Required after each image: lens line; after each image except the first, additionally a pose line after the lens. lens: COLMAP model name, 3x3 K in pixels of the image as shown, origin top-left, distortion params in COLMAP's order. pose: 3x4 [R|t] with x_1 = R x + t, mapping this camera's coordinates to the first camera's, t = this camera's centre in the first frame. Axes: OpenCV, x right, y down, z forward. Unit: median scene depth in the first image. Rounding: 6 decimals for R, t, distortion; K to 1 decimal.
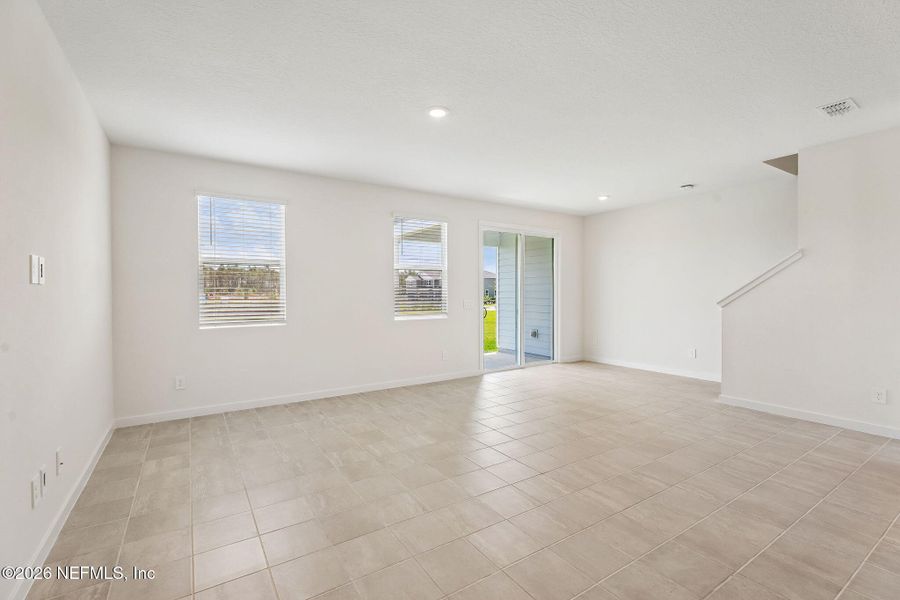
lens RADIAL K [[401.5, 0, 447.9], [0, 401.5, 294.5], [0, 0, 1]] dist [0.000567, -0.000271]
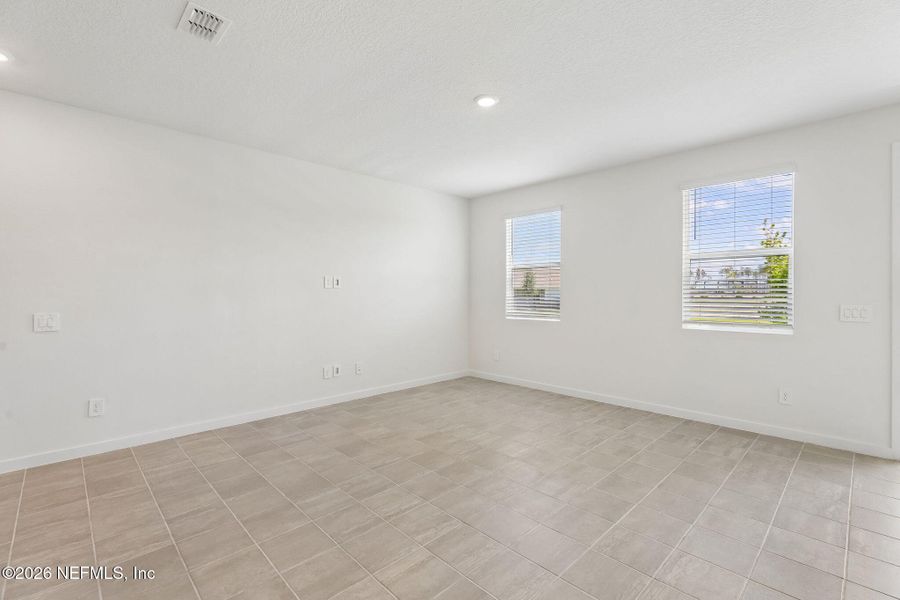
lens RADIAL K [[401.5, 0, 447.9], [0, 401.5, 294.5], [0, 0, 1]] dist [0.000567, -0.000271]
pose [[0.190260, 0.005841, -0.981716, 0.598198], [-0.002067, 0.999982, 0.005549, -0.001854], [0.981732, 0.000974, 0.190269, 0.491650]]
